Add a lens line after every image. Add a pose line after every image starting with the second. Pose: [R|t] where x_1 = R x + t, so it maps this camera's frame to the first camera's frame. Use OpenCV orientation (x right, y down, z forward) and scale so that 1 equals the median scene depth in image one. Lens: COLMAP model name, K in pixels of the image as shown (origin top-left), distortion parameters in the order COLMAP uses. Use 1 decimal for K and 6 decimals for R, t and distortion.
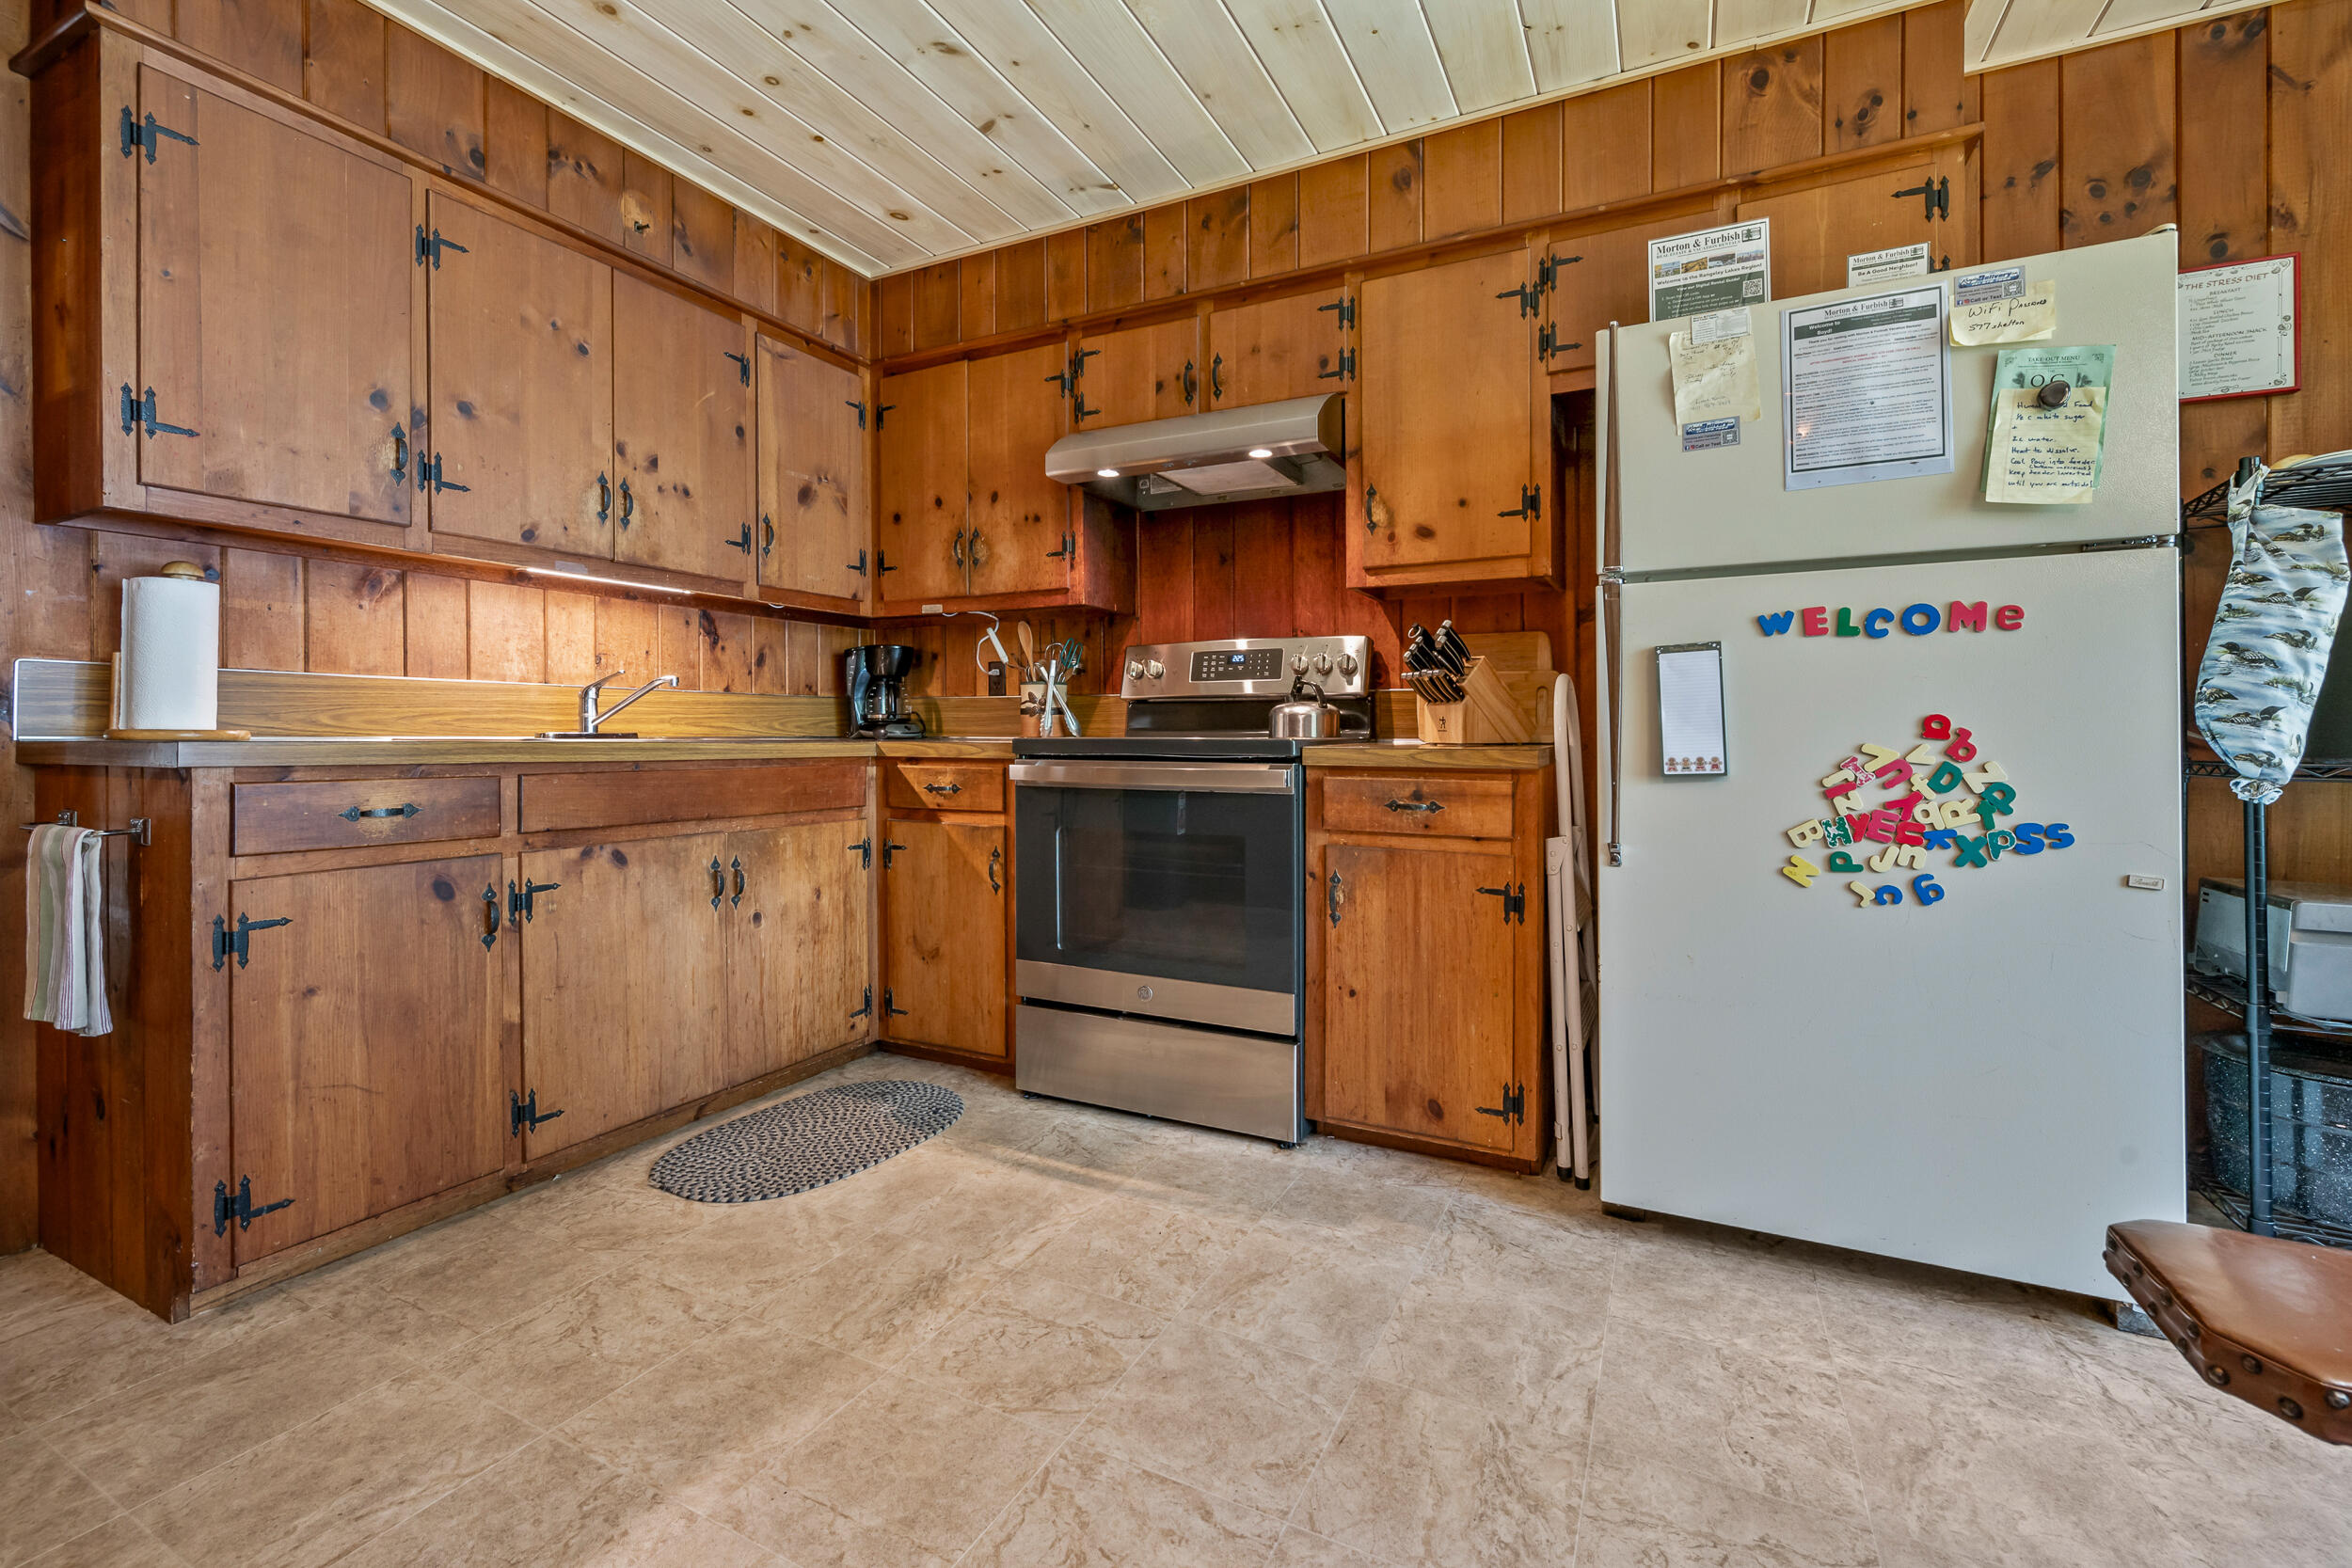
lens RADIAL K [[993.9, 0, 1175.5], [0, 993.9, 743.4], [0, 0, 1]] dist [-0.000734, -0.000688]
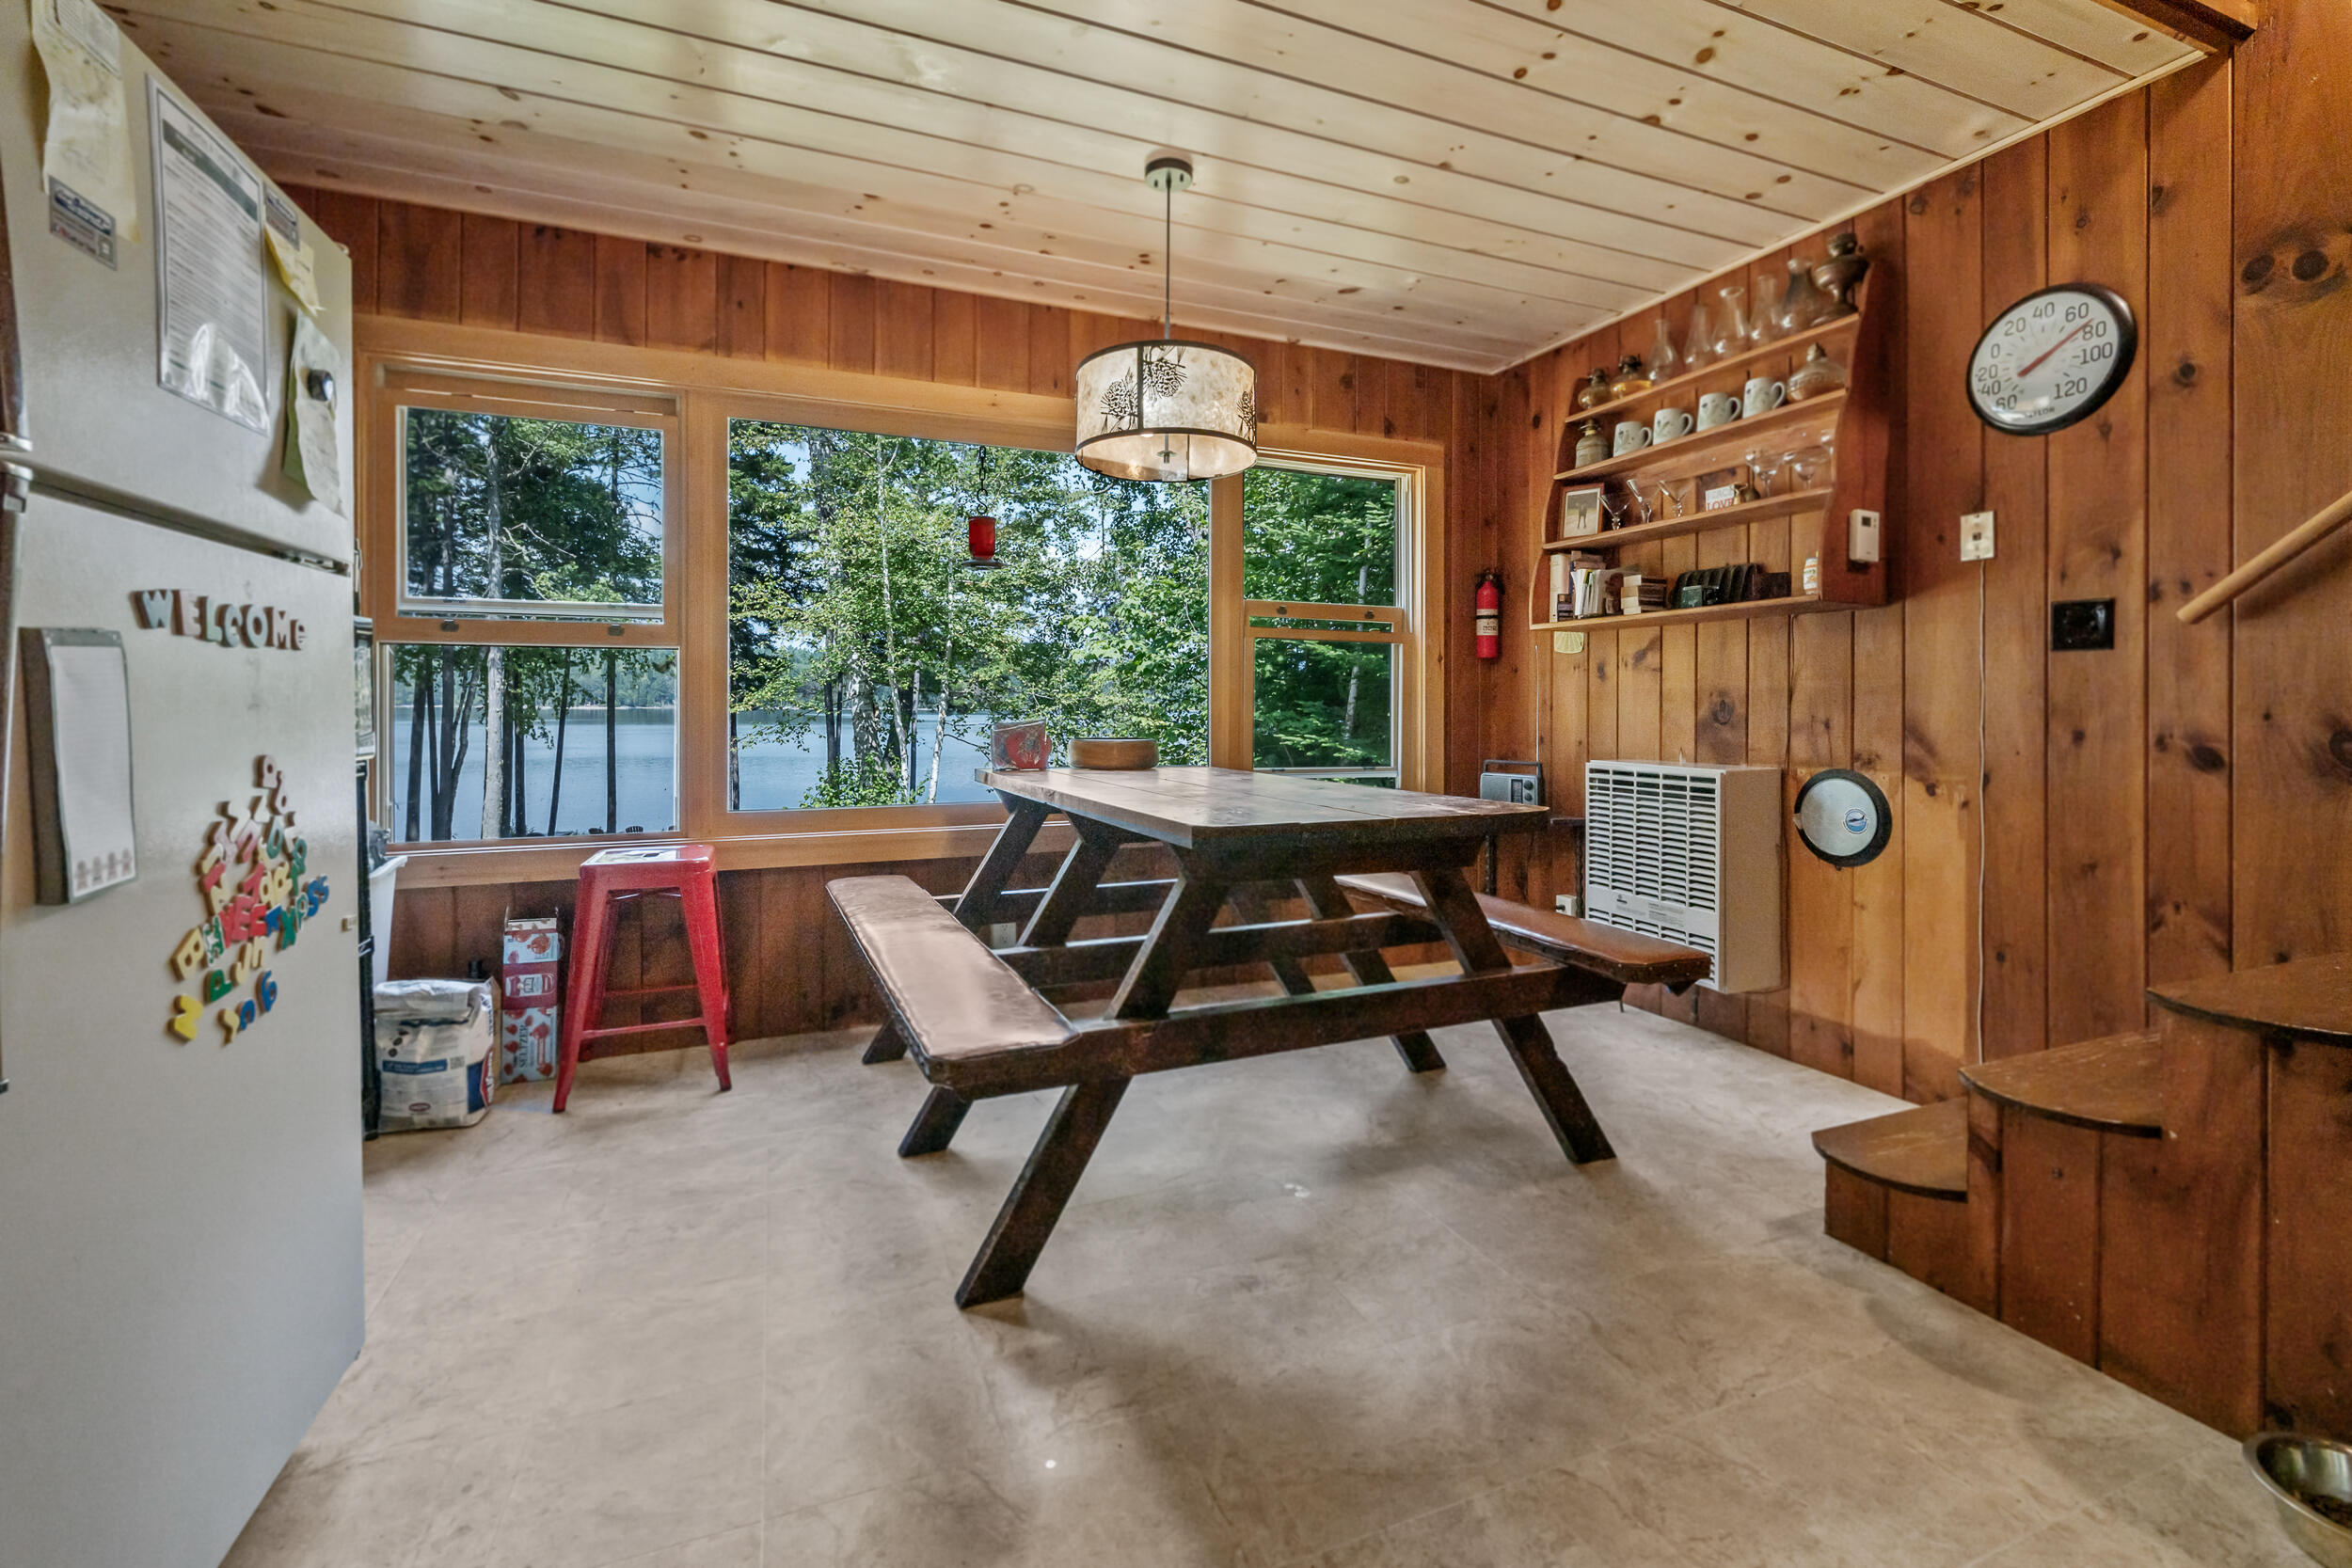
lens RADIAL K [[1011.0, 0, 1187.7], [0, 1011.0, 707.2], [0, 0, 1]] dist [-0.000235, -0.000110]
pose [[-0.757323, -0.002038, 0.653038, -0.203415], [0.006811, 0.999916, 0.011019, -0.054055], [-0.653005, 0.012793, -0.757245, 0.873981]]
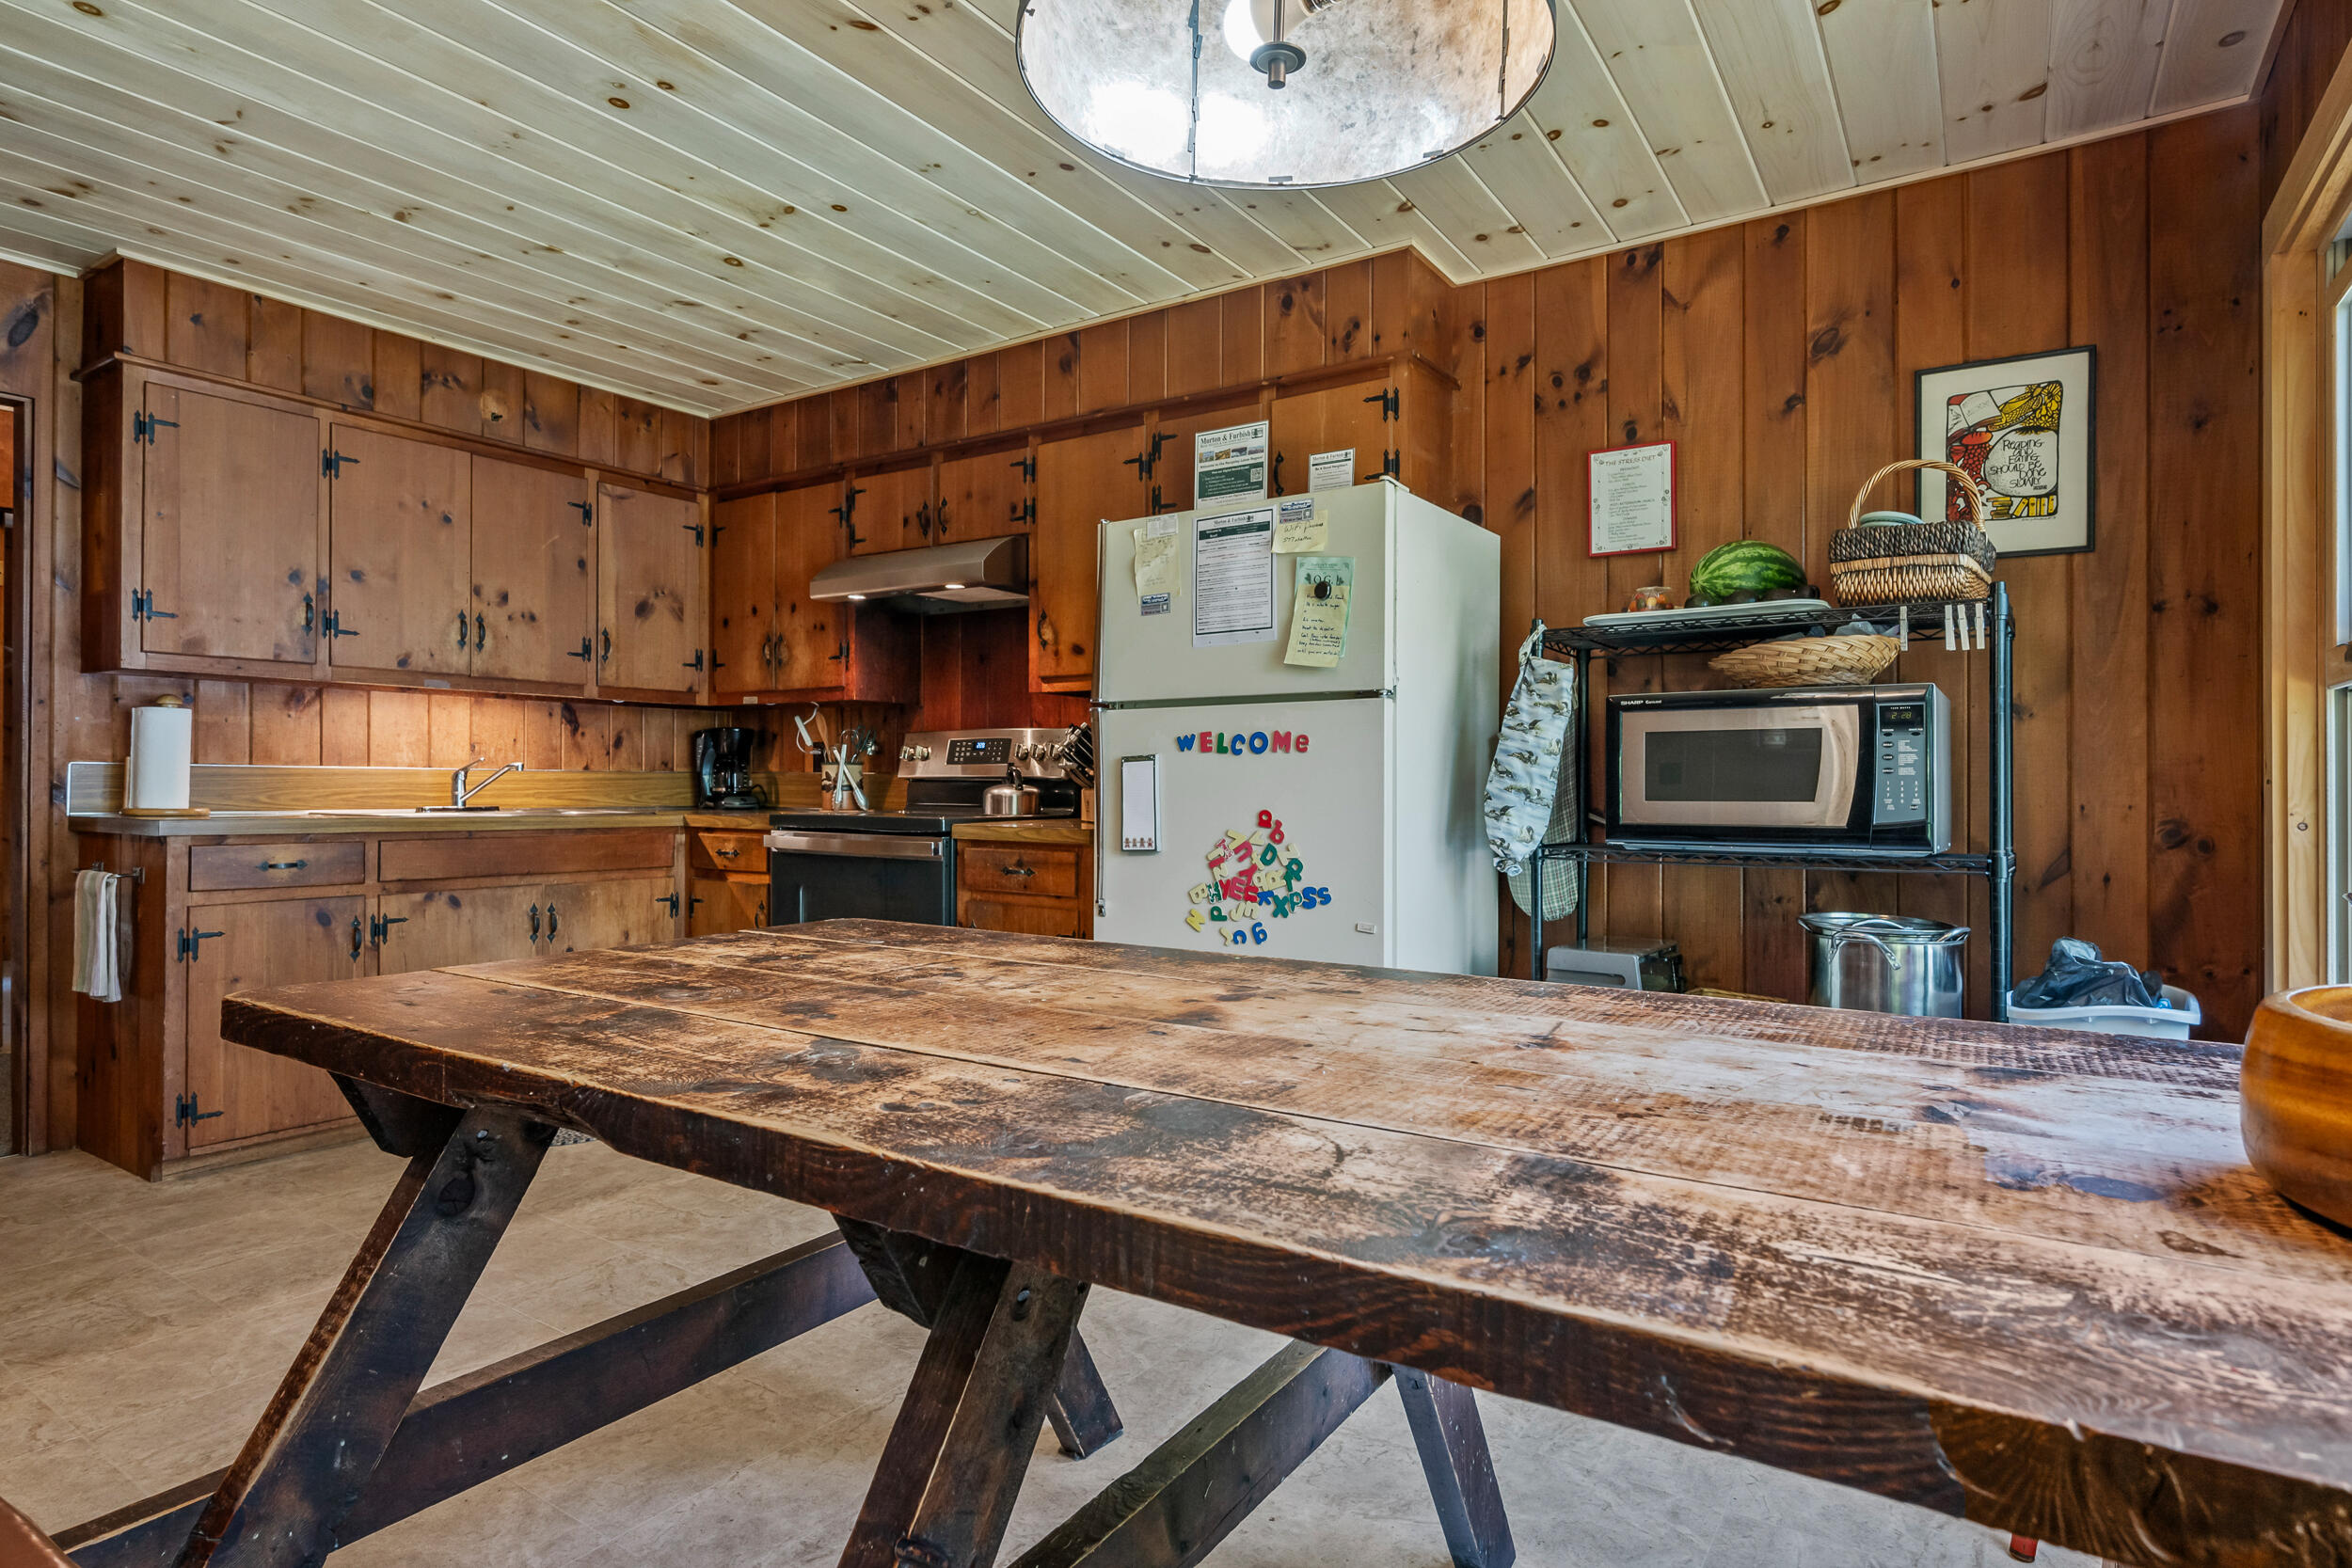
lens RADIAL K [[1241.4, 0, 1176.0], [0, 1241.4, 784.0], [0, 0, 1]] dist [0.000420, 0.000307]
pose [[0.992500, 0.004707, -0.122151, 0.666276], [-0.006006, 0.999929, -0.010264, -0.036843], [0.122094, 0.010921, 0.992458, -0.607469]]
